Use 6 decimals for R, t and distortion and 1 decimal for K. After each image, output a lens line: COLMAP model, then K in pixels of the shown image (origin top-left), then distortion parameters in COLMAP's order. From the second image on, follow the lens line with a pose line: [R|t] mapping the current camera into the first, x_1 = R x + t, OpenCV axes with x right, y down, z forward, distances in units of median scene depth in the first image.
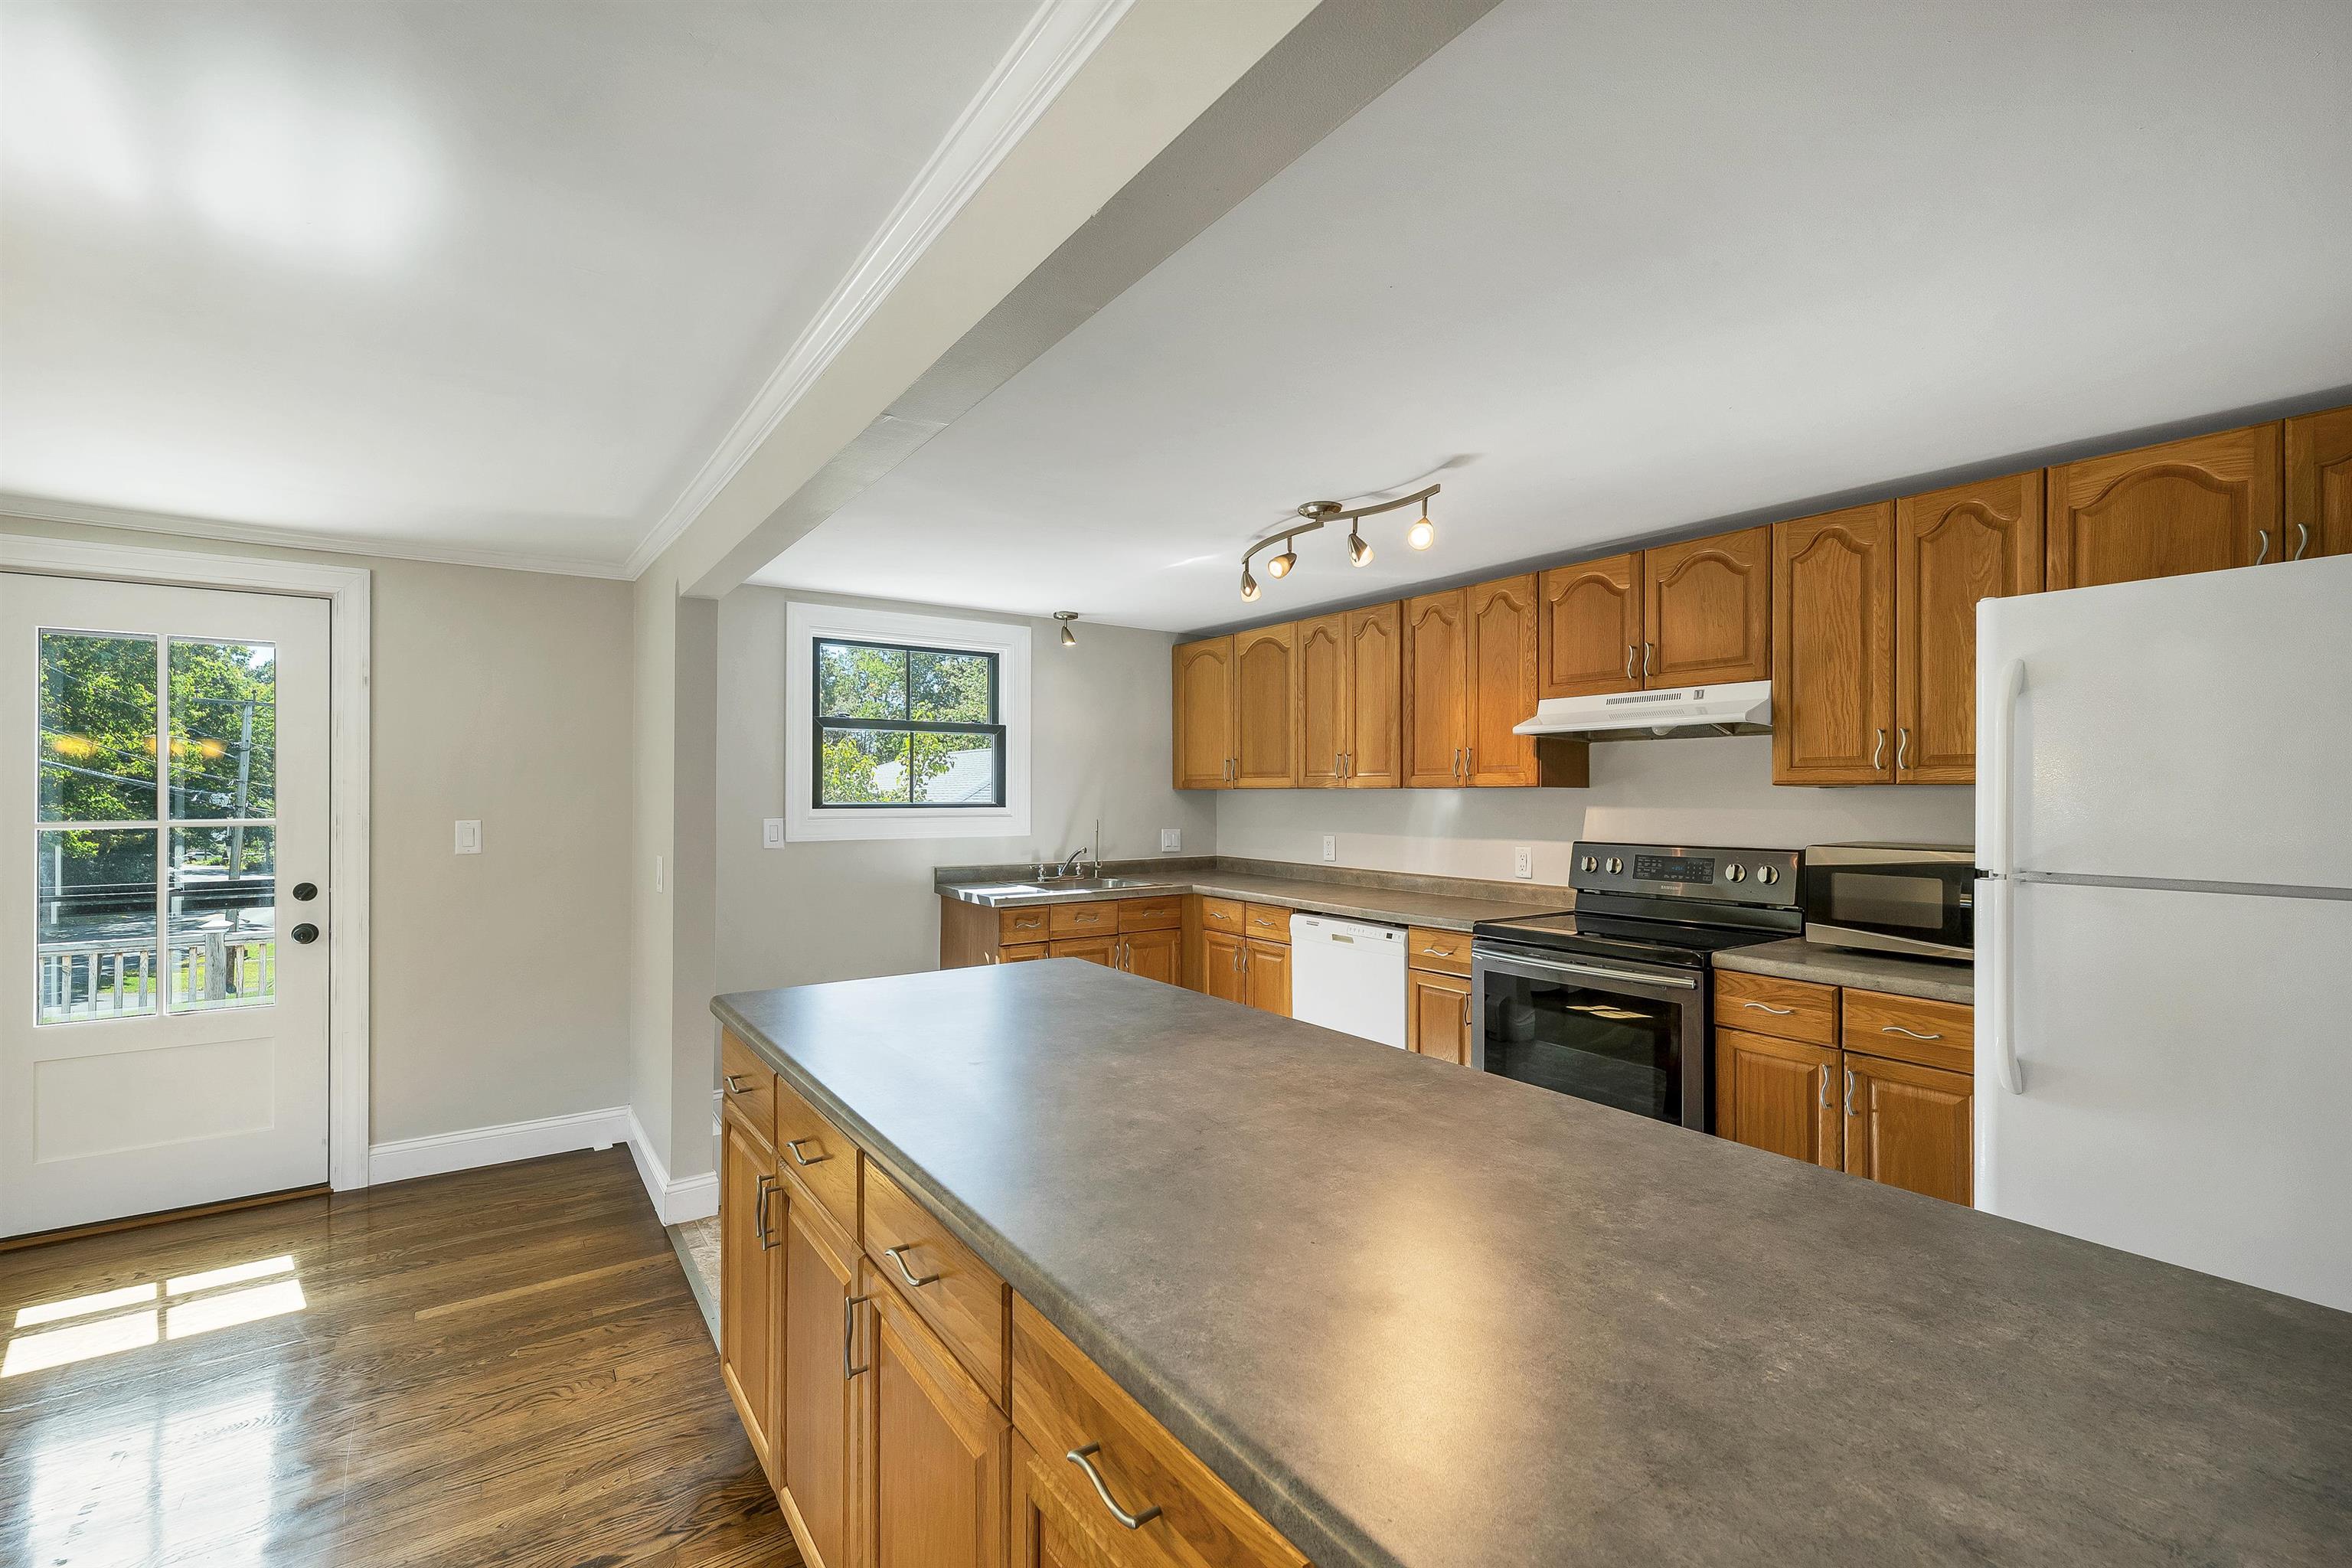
lens RADIAL K [[994.5, 0, 1172.9], [0, 994.5, 790.0], [0, 0, 1]] dist [0.004431, 0.000332]
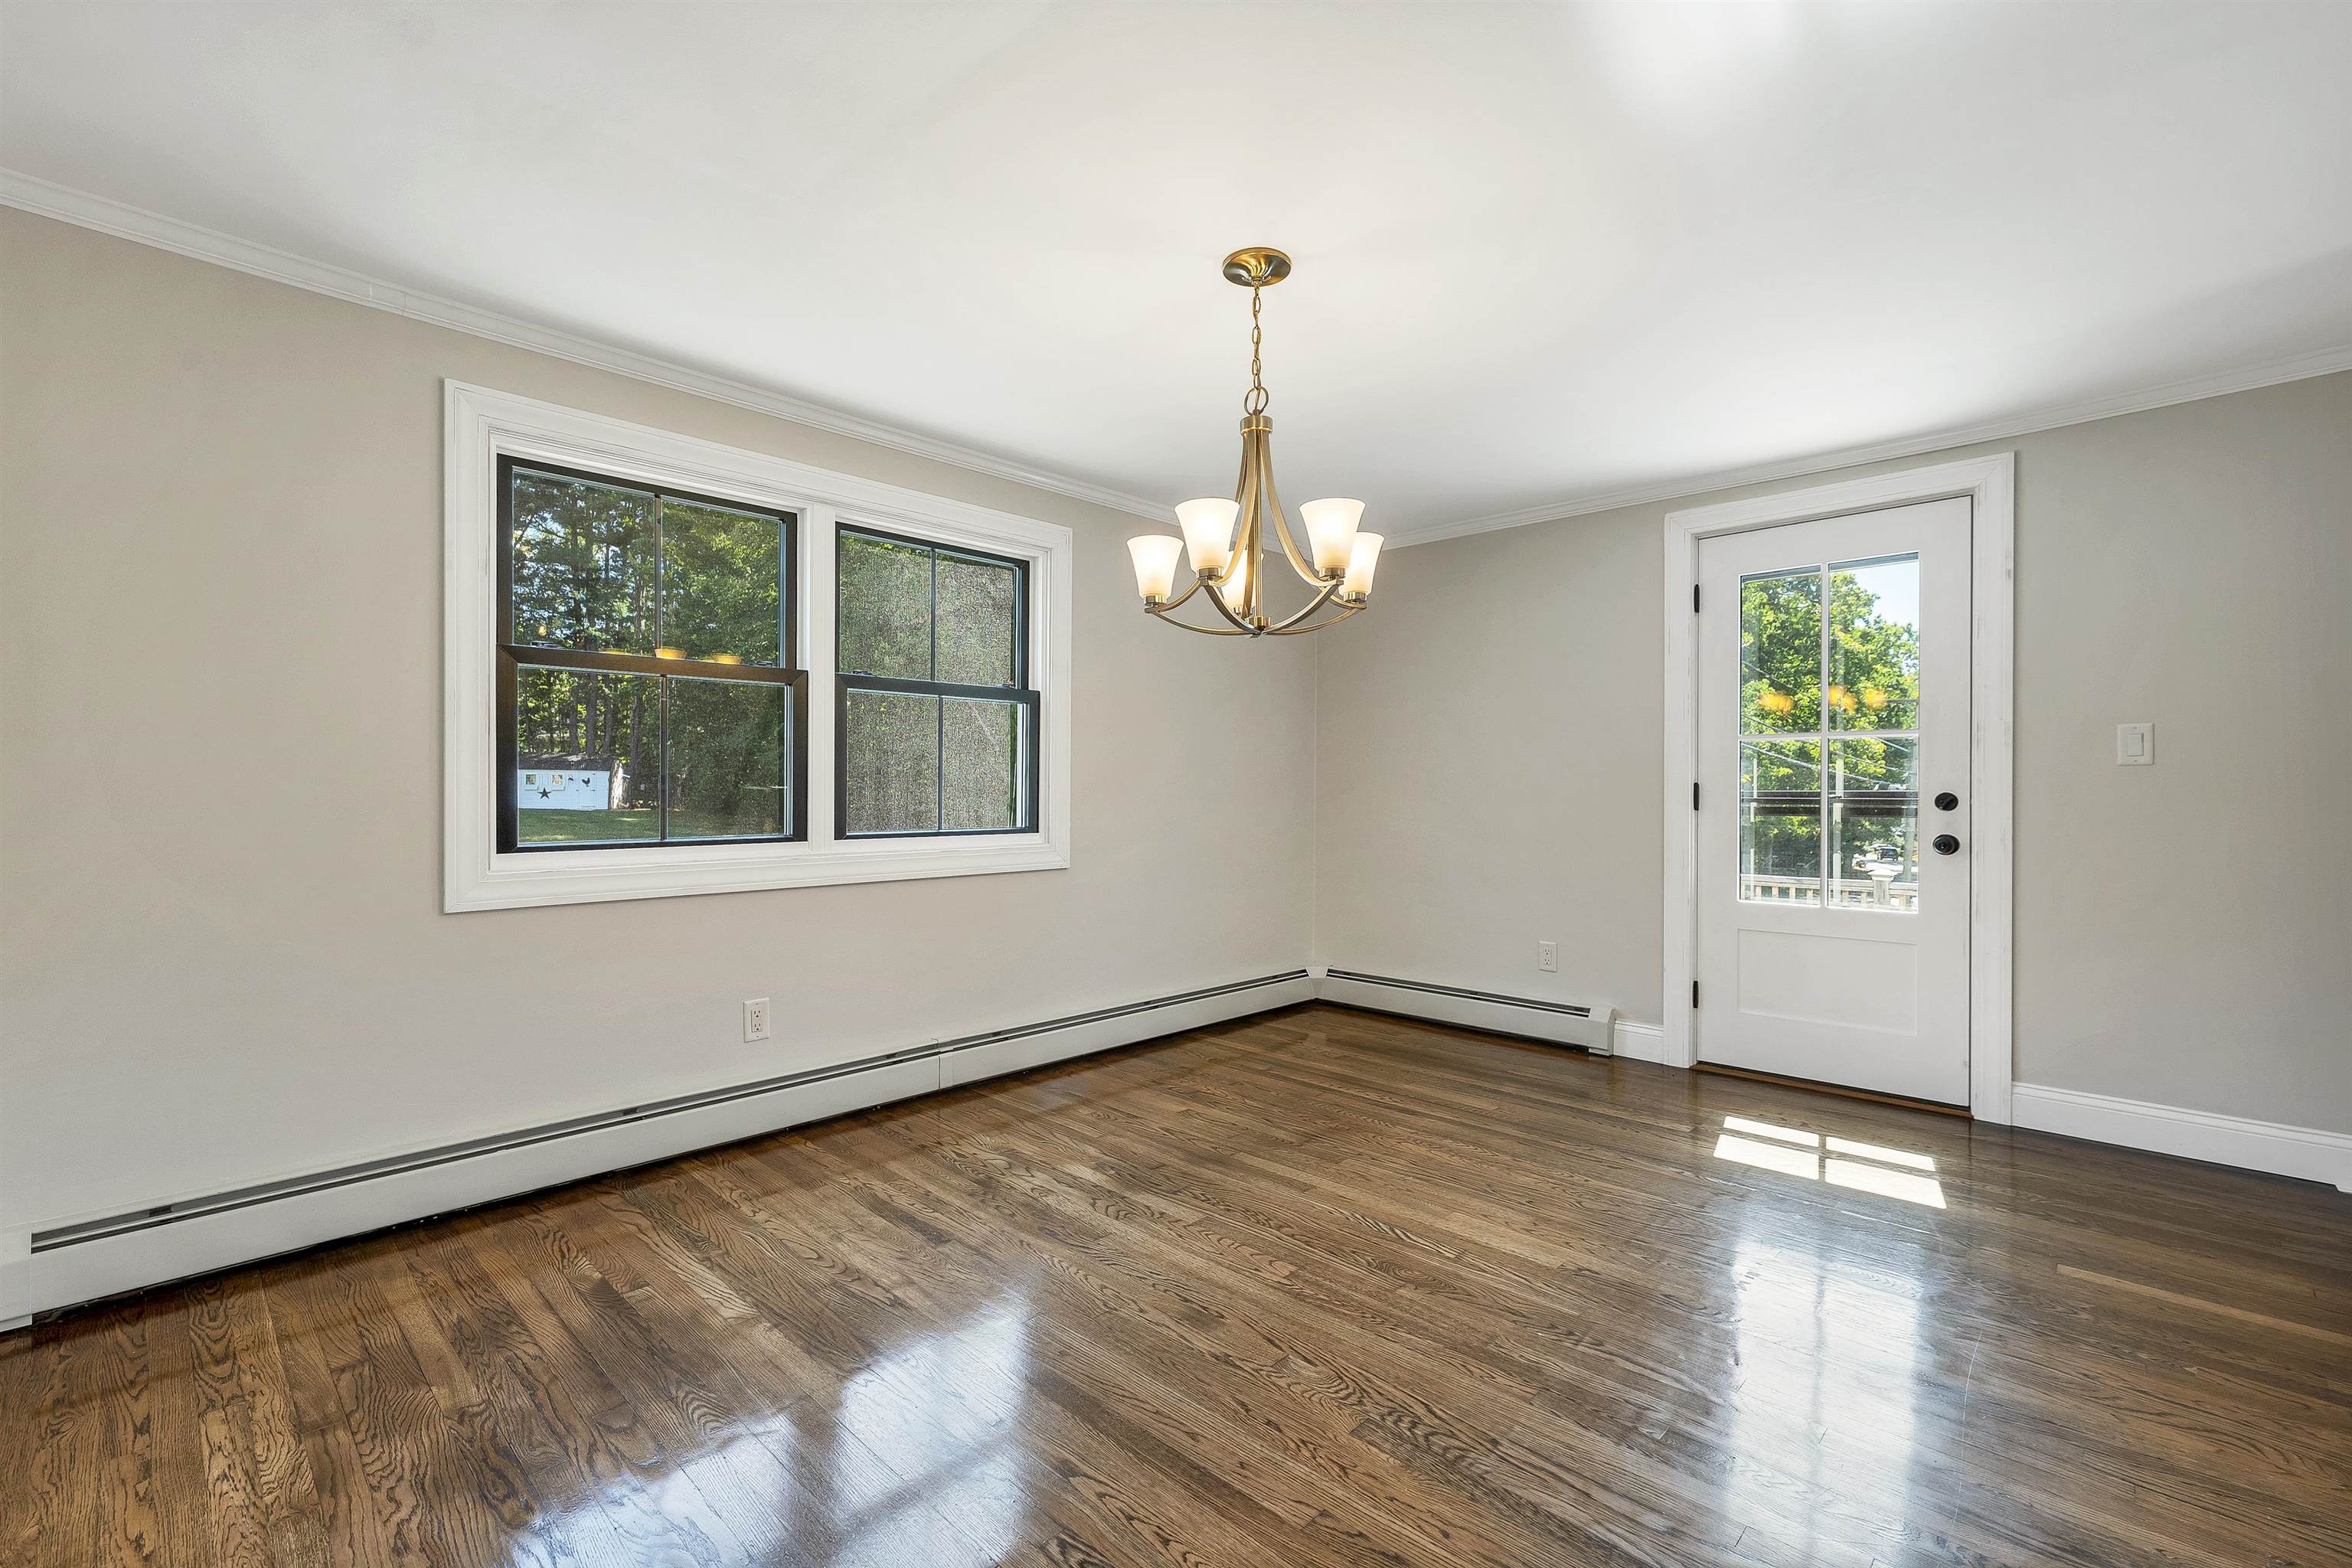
lens RADIAL K [[1013.4, 0, 1163.0], [0, 1013.4, 793.2], [0, 0, 1]] dist [0.003177, -0.001919]
pose [[0.181011, 0.001828, -0.983479, -0.032915], [-0.000004, 0.999998, 0.001858, 0.091873], [0.983481, -0.000332, 0.181011, 0.067839]]
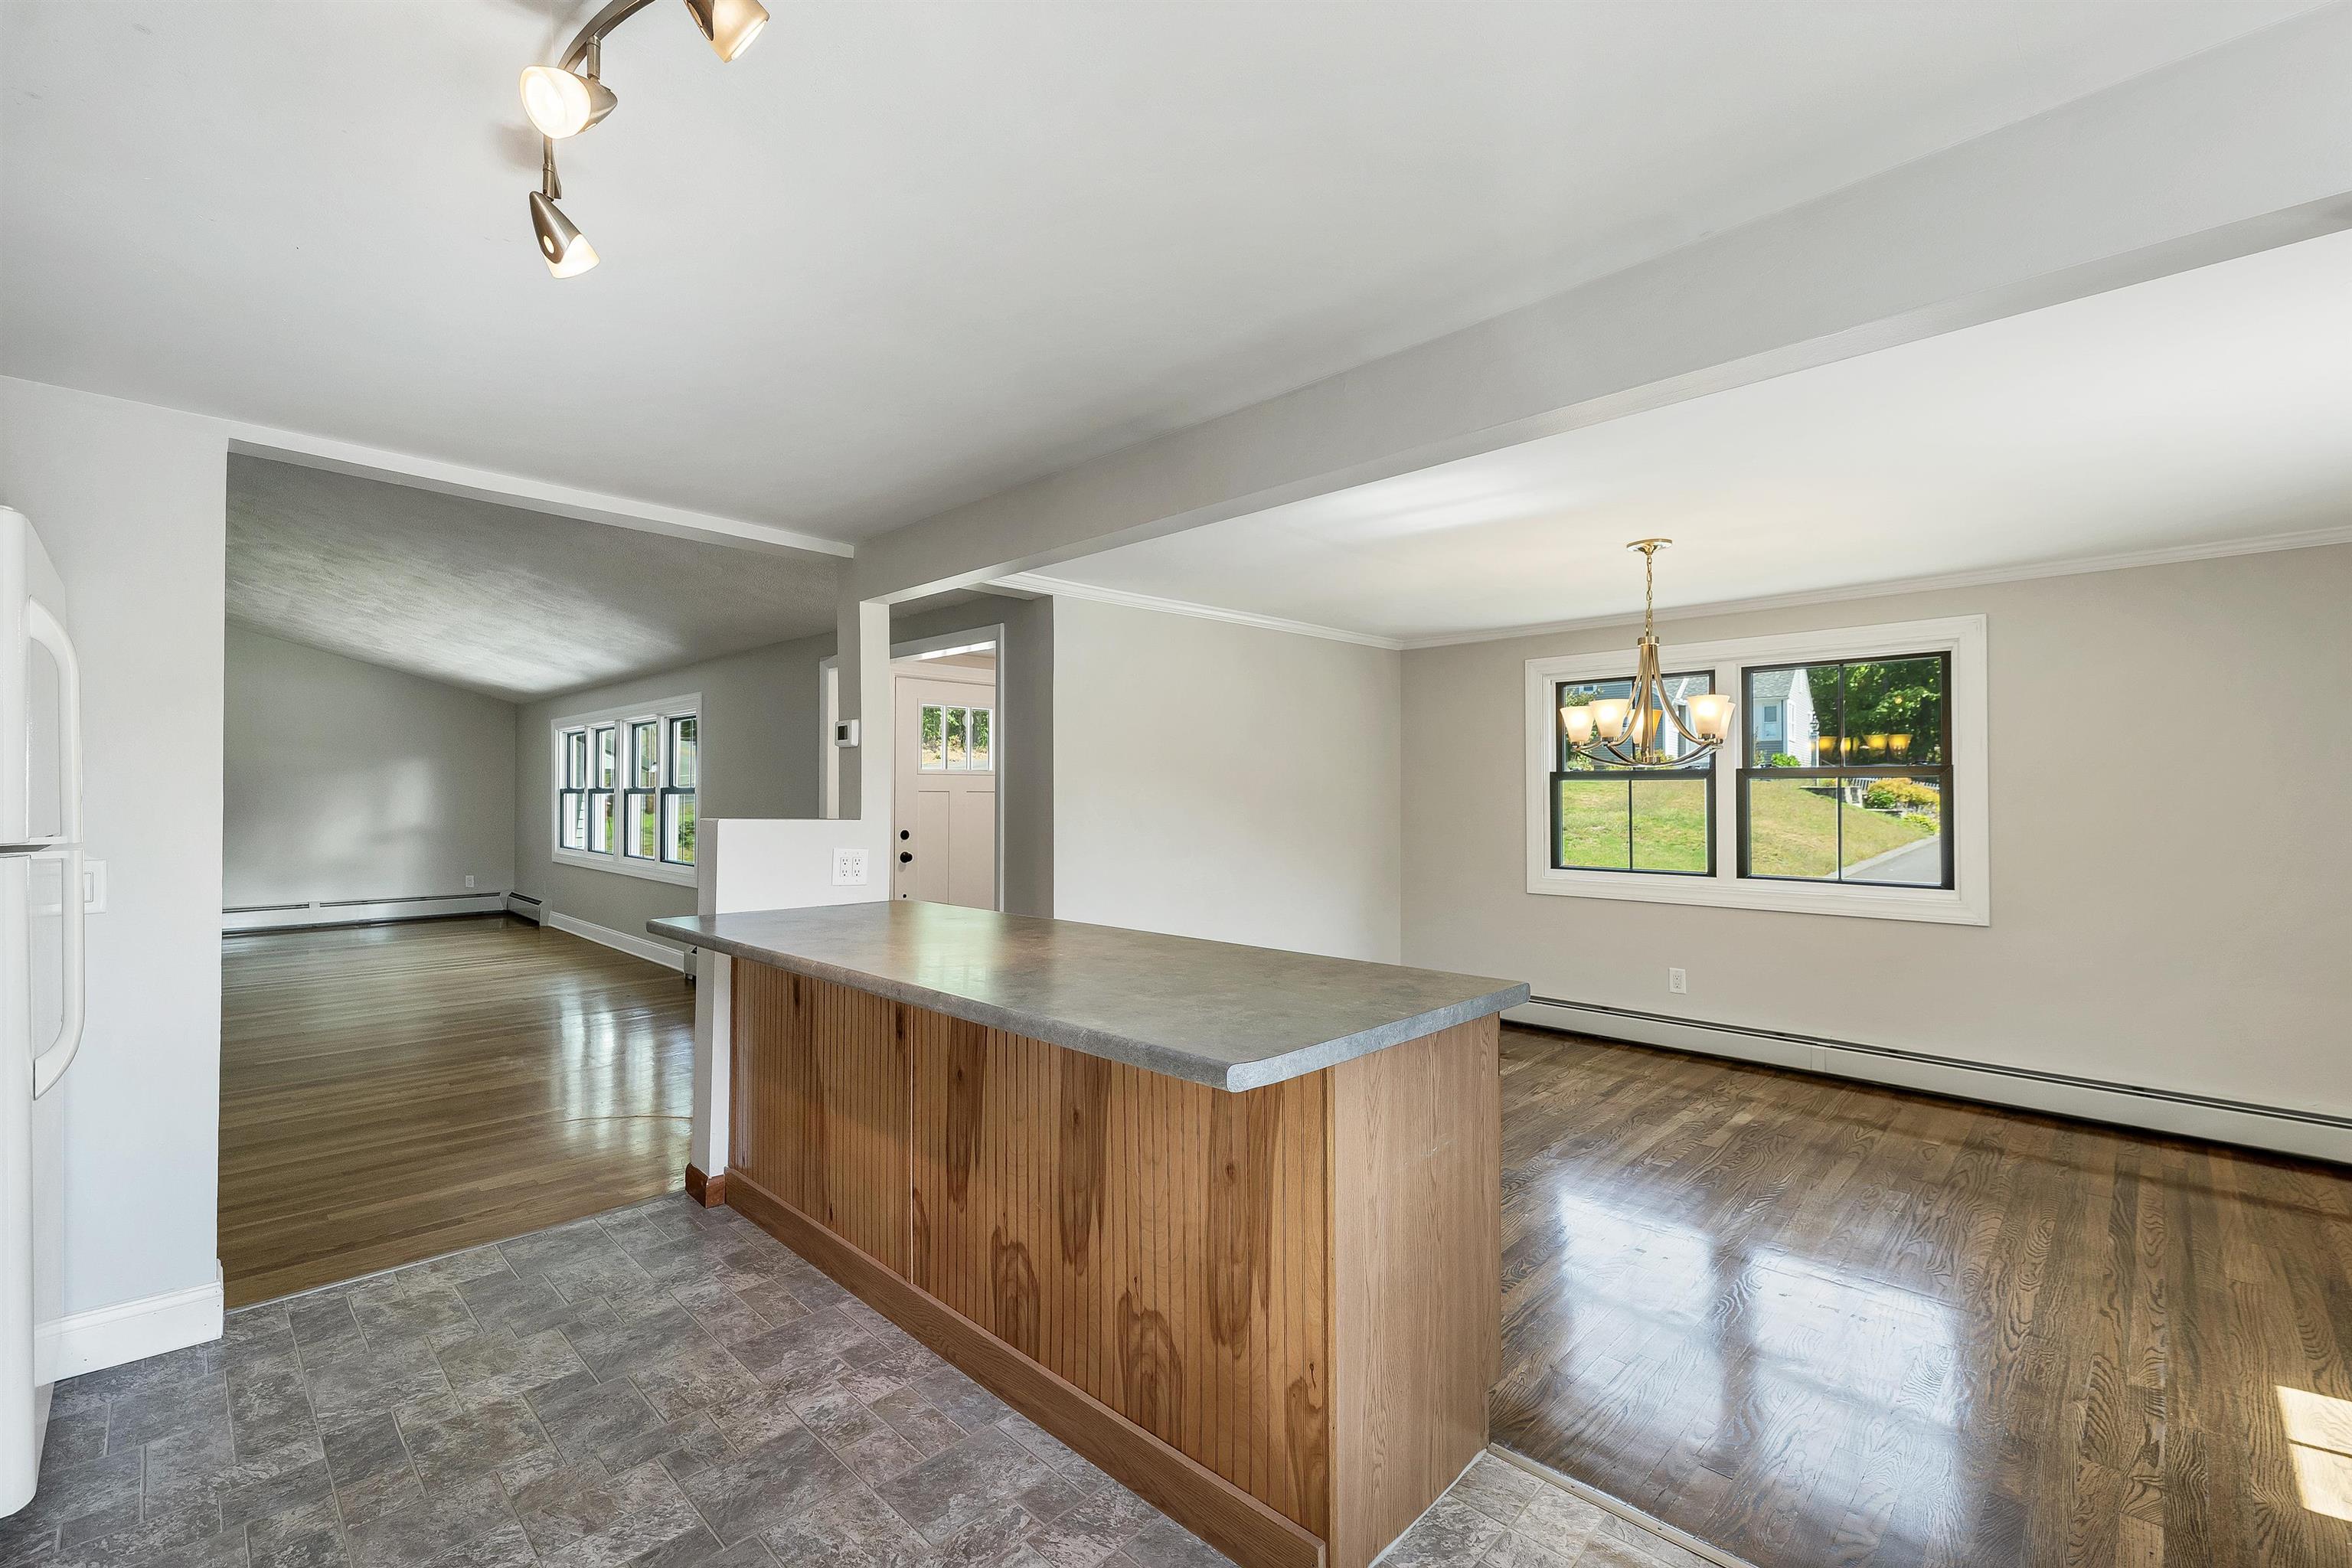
lens RADIAL K [[994.5, 0, 1180.2], [0, 994.5, 788.8], [0, 0, 1]] dist [0.004431, 0.000332]
pose [[-0.982293, -0.006549, -0.187234, 0.019563], [-0.004716, 0.999937, -0.010235, 0.026622], [0.187289, -0.009171, -0.982262, 1.214511]]
